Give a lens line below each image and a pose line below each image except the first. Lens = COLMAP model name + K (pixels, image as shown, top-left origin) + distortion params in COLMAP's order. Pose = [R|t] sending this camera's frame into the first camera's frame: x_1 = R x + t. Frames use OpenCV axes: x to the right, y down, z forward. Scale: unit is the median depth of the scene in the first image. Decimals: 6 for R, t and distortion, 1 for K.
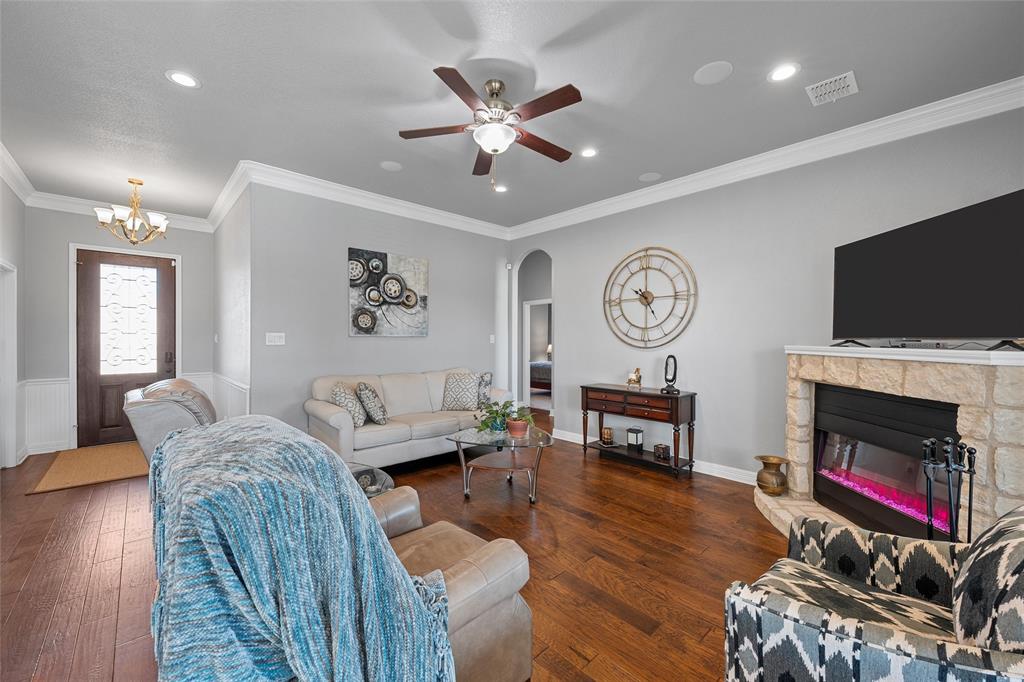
lens RADIAL K [[404.7, 0, 511.2], [0, 404.7, 339.0], [0, 0, 1]] dist [-0.003158, -0.000357]
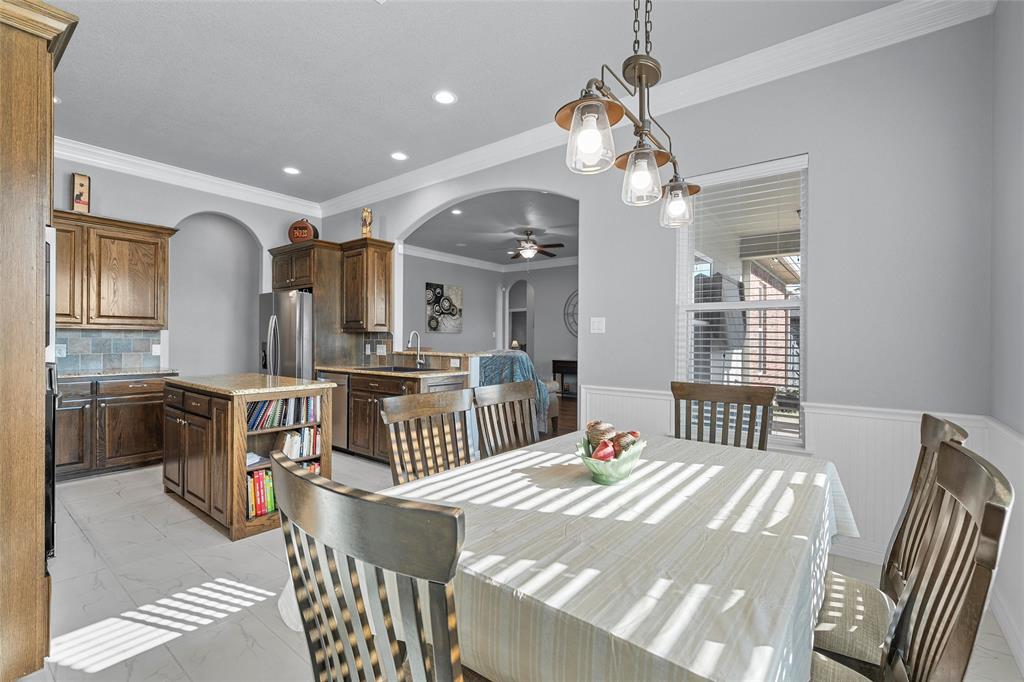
lens RADIAL K [[447.3, 0, 511.2], [0, 447.3, 338.9], [0, 0, 1]] dist [-0.004495, 0.000165]
pose [[0.987909, 0.003726, 0.154990, -0.357873], [-0.003562, 0.999993, -0.001335, 0.026106], [-0.154994, 0.000767, 0.987915, -1.070697]]
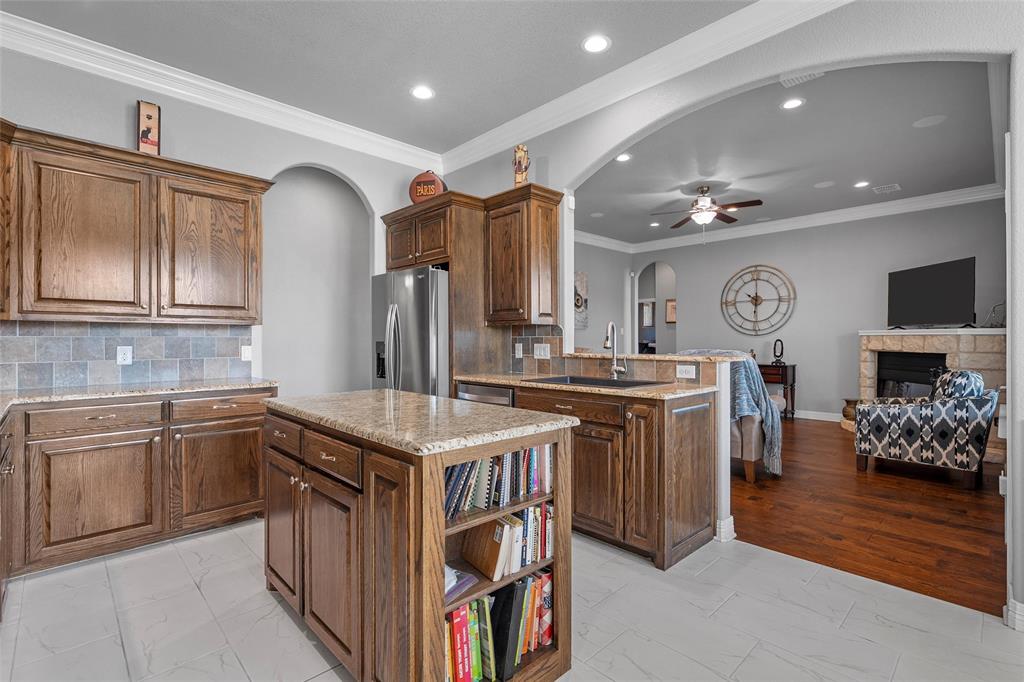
lens RADIAL K [[474.6, 0, 511.2], [0, 474.6, 337.5], [0, 0, 1]] dist [-0.002994, -0.000932]
pose [[0.999932, -0.006039, 0.010002, -0.583707], [0.006076, 0.999975, -0.003650, 0.032556], [-0.009980, 0.003711, 0.999943, -0.705677]]
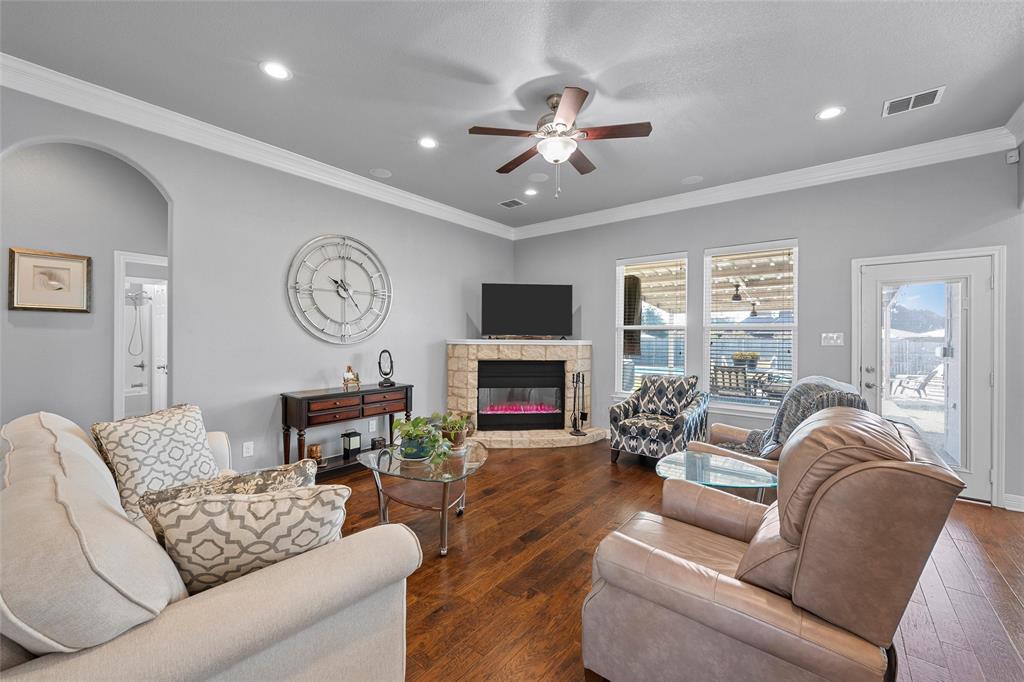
lens RADIAL K [[404.7, 0, 510.0], [0, 404.7, 338.5], [0, 0, 1]] dist [-0.003158, -0.000357]
pose [[-0.140617, -0.012849, 0.989981, -0.676204], [-0.007019, 0.999904, 0.011981, -0.005122], [-0.990039, -0.005263, -0.140693, 0.799030]]
